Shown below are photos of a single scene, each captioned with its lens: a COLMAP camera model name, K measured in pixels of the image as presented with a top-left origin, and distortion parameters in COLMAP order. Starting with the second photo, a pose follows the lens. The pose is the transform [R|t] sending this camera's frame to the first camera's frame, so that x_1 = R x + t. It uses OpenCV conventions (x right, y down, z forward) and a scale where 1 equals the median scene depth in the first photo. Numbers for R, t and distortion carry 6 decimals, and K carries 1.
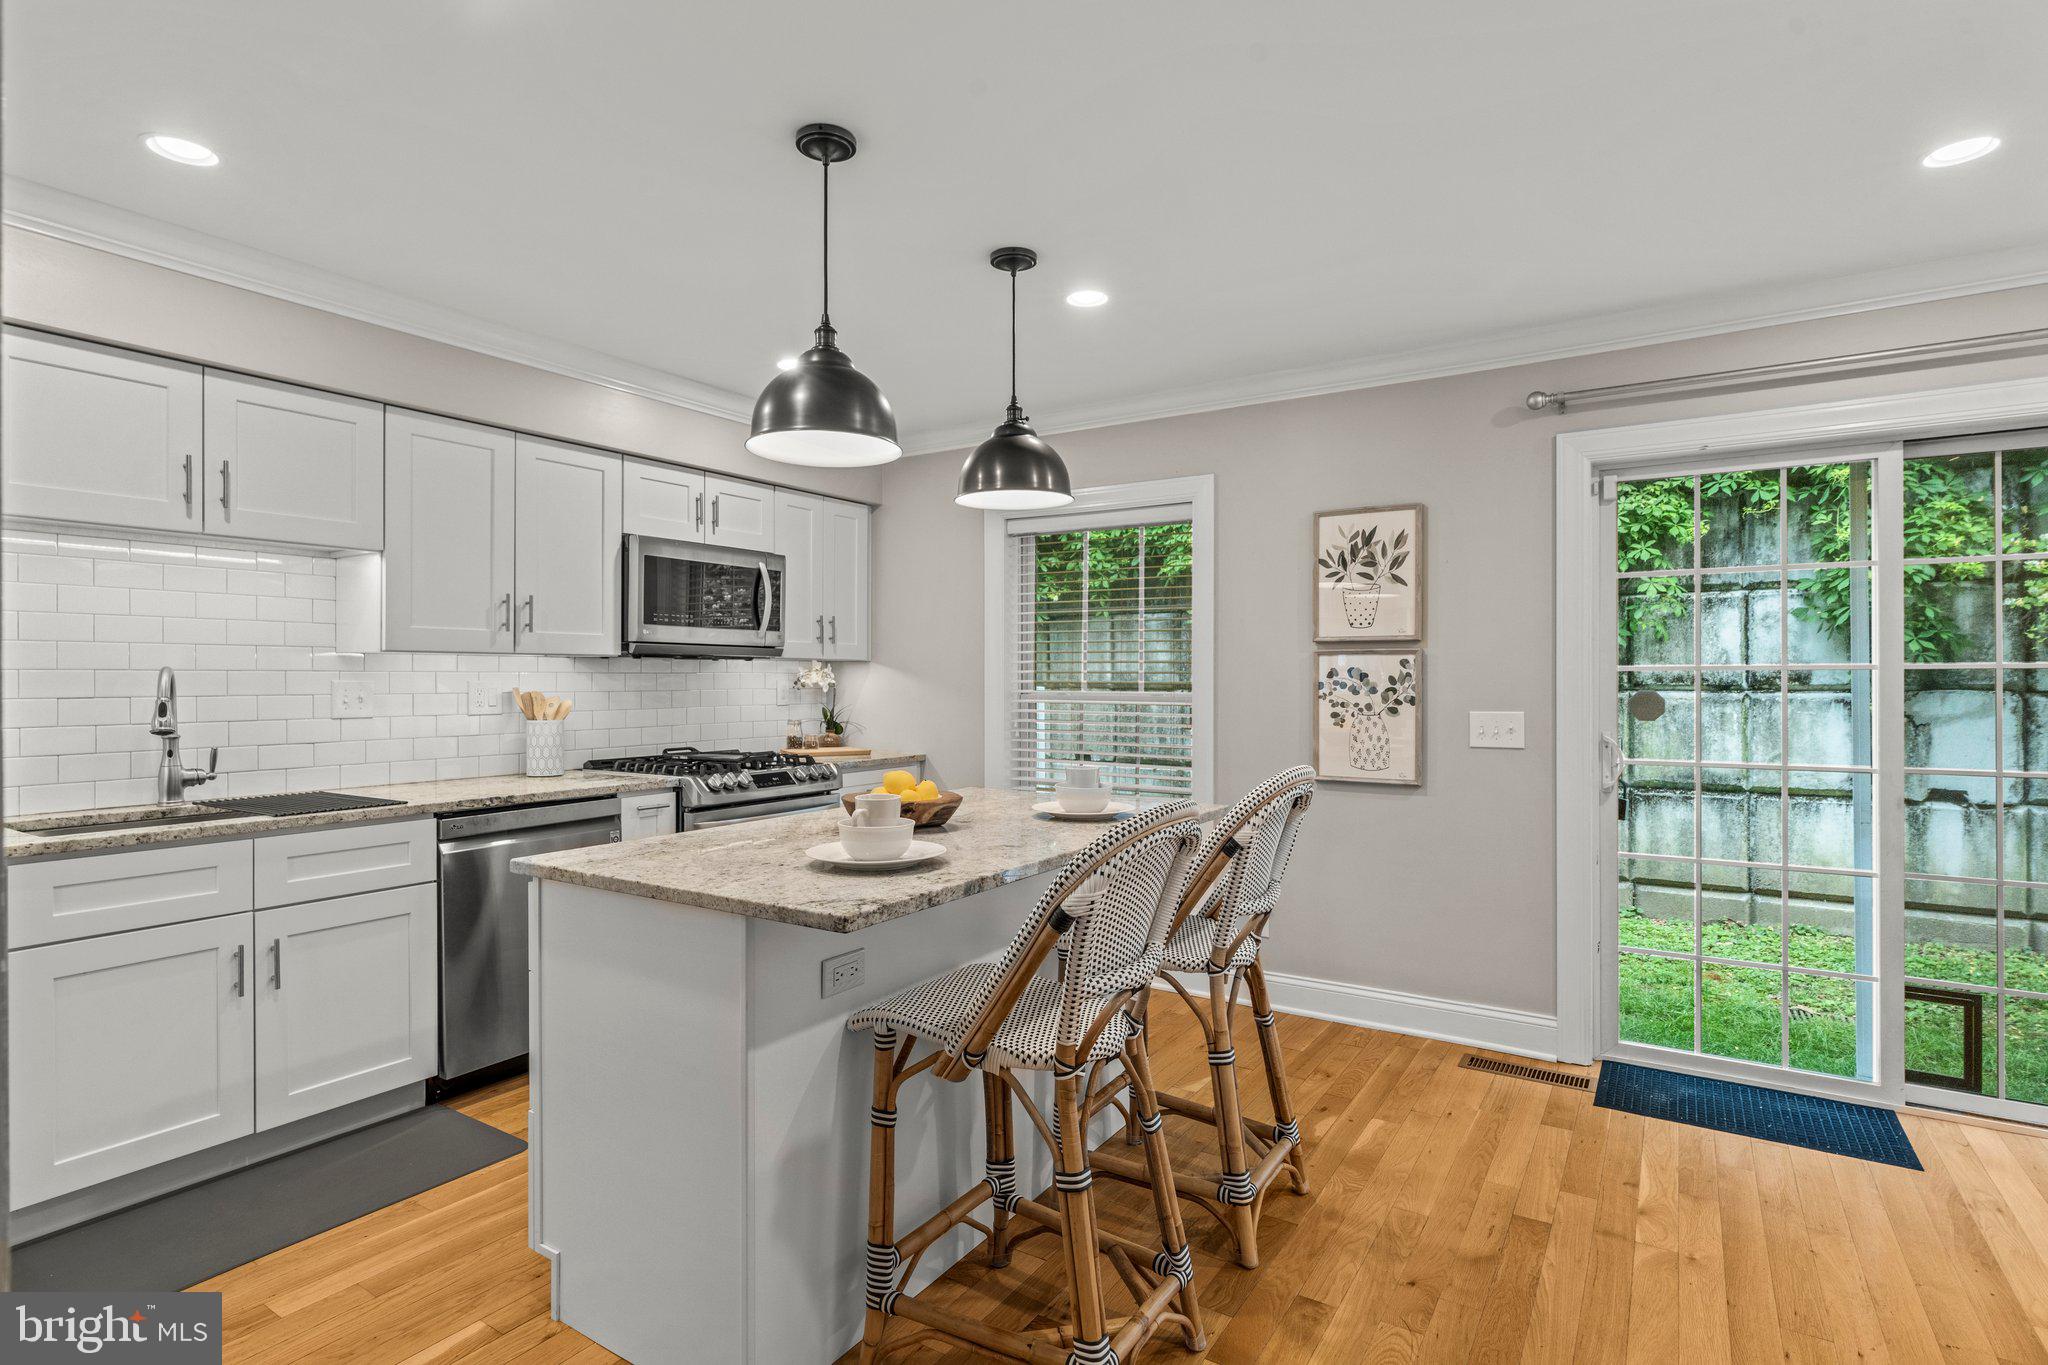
lens RADIAL K [[1034.0, 0, 1012.4], [0, 1034.0, 677.3], [0, 0, 1]] dist [-0.000745, 0.003973]
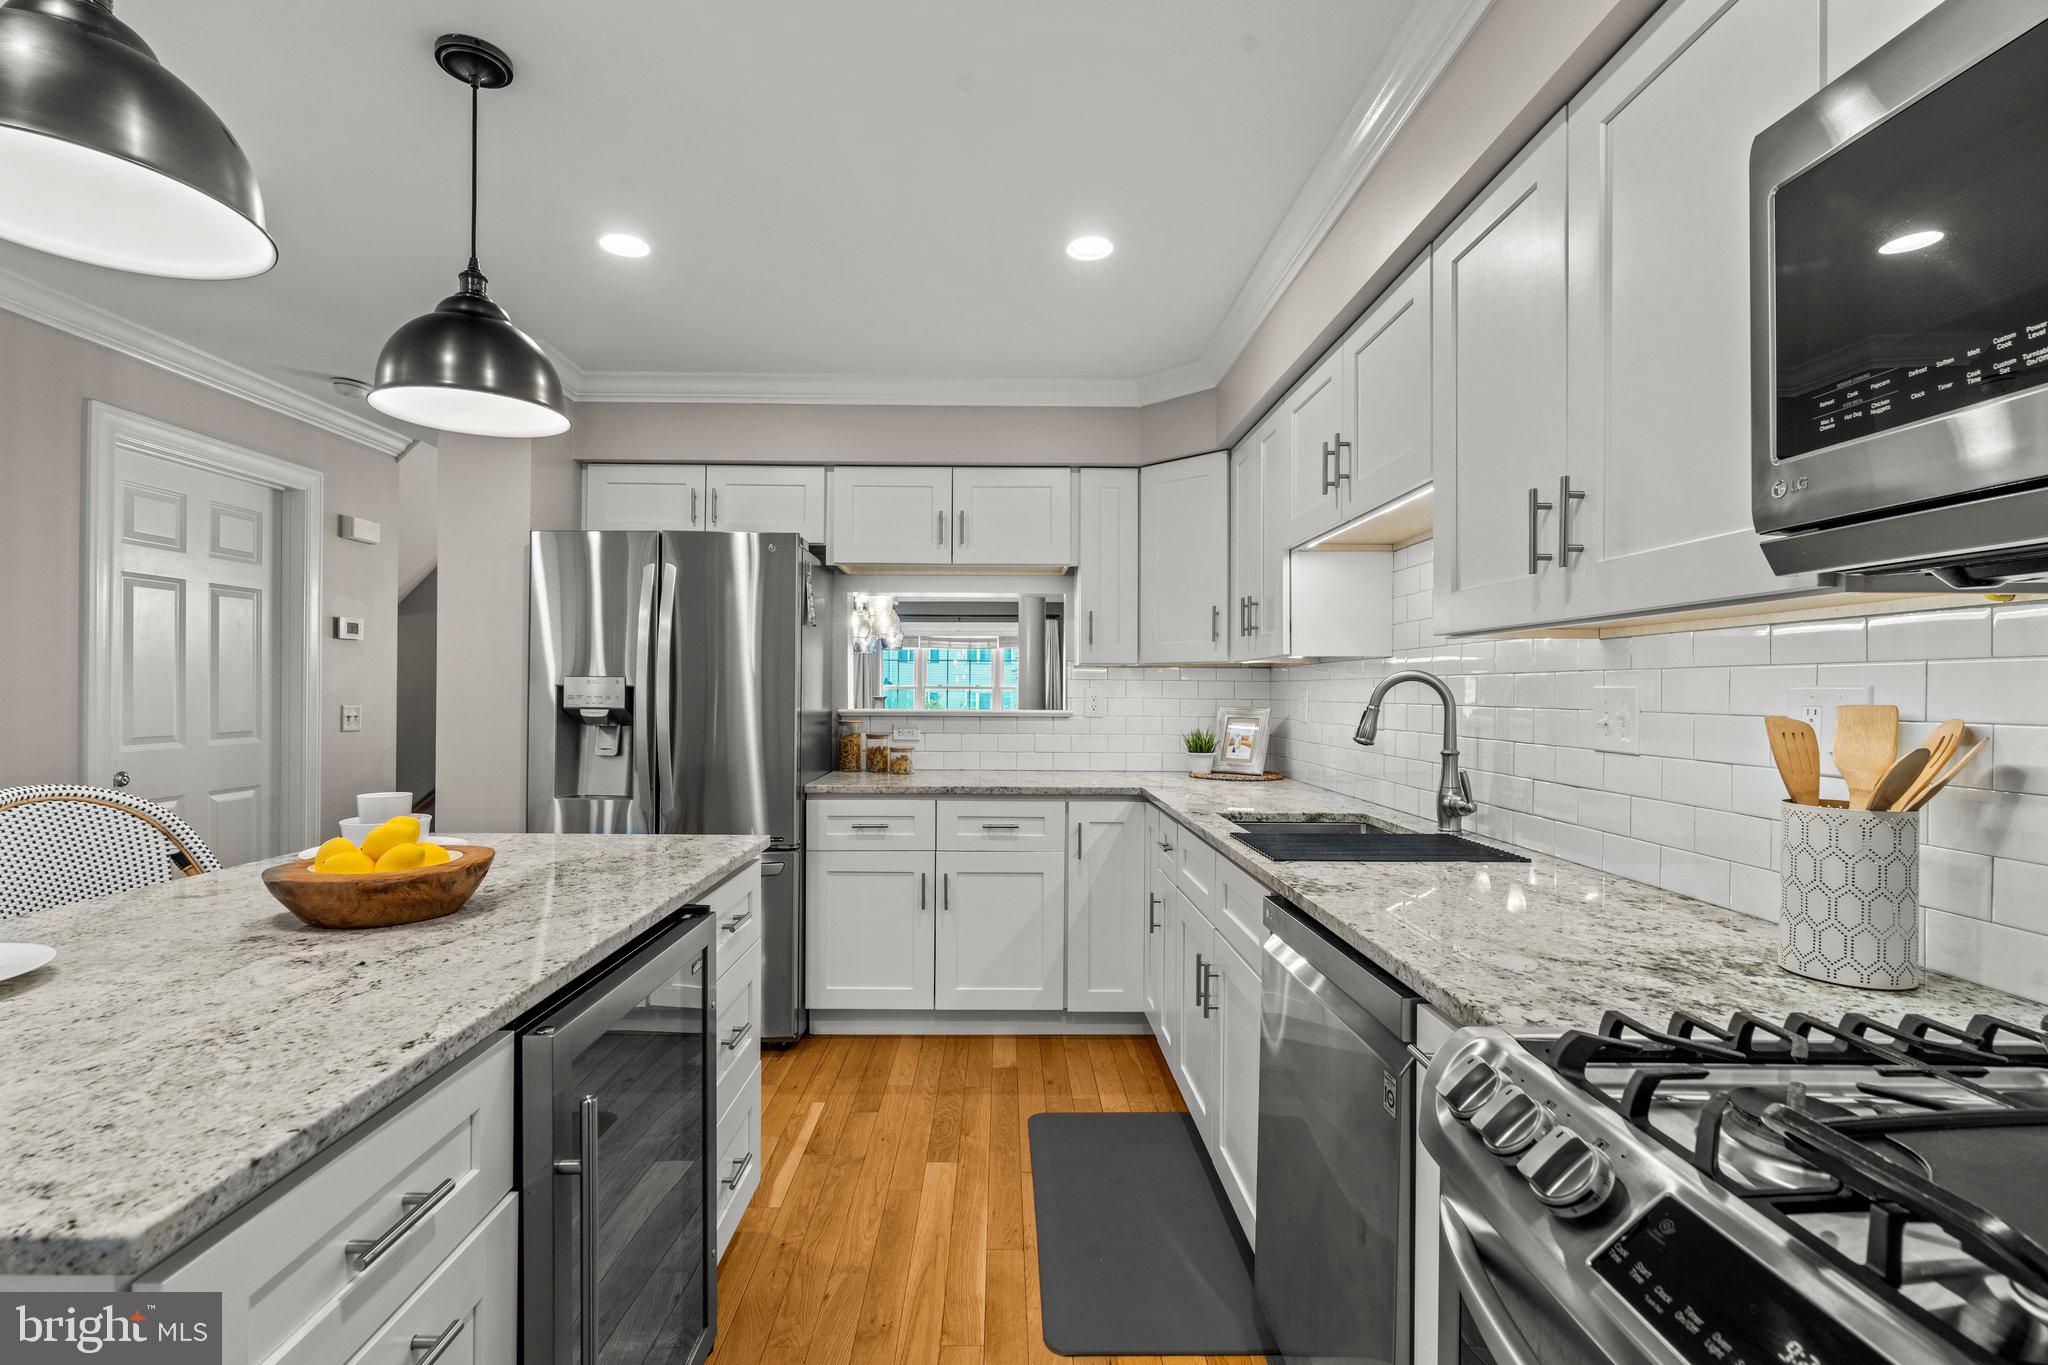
lens RADIAL K [[941.2, 0, 1030.2], [0, 941.2, 701.6], [0, 0, 1]] dist [-0.001766, 0.000916]
pose [[-0.845690, 0.000014, -0.533675, -0.087425], [-0.006532, 0.999925, 0.010378, 0.007793], [0.533635, 0.012262, -0.845626, 1.124950]]
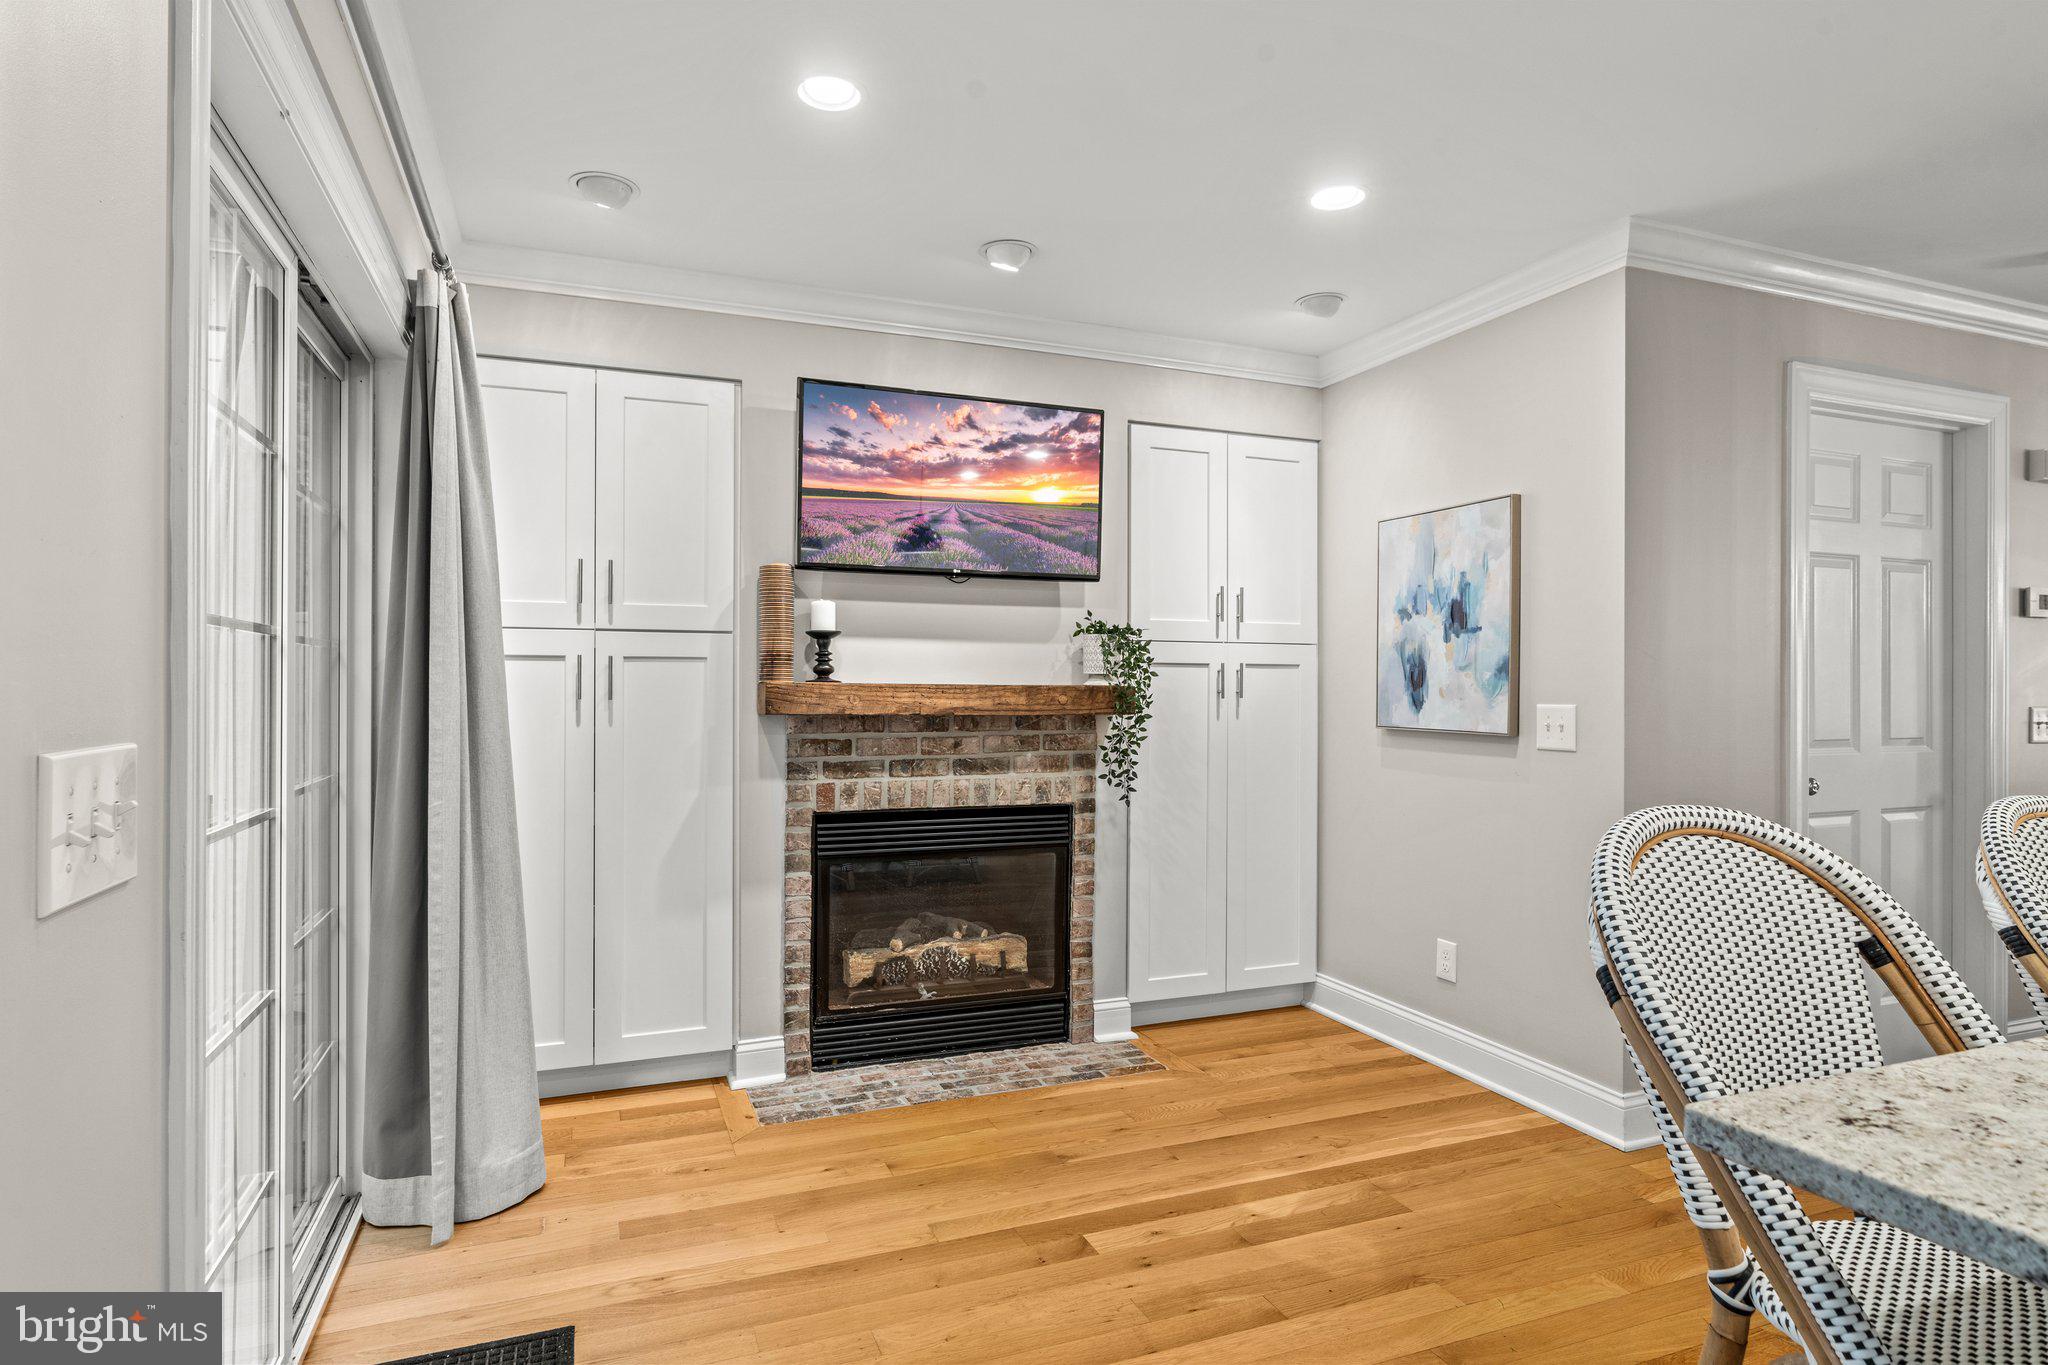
lens RADIAL K [[1034.0, 0, 977.1], [0, 1034.0, 686.3], [0, 0, 1]] dist [-0.000745, 0.003973]
pose [[-0.787082, 0.000014, 0.616848, 0.155306], [-0.003052, 0.999988, -0.003918, 0.017125], [-0.616841, -0.004966, -0.787072, 1.032075]]
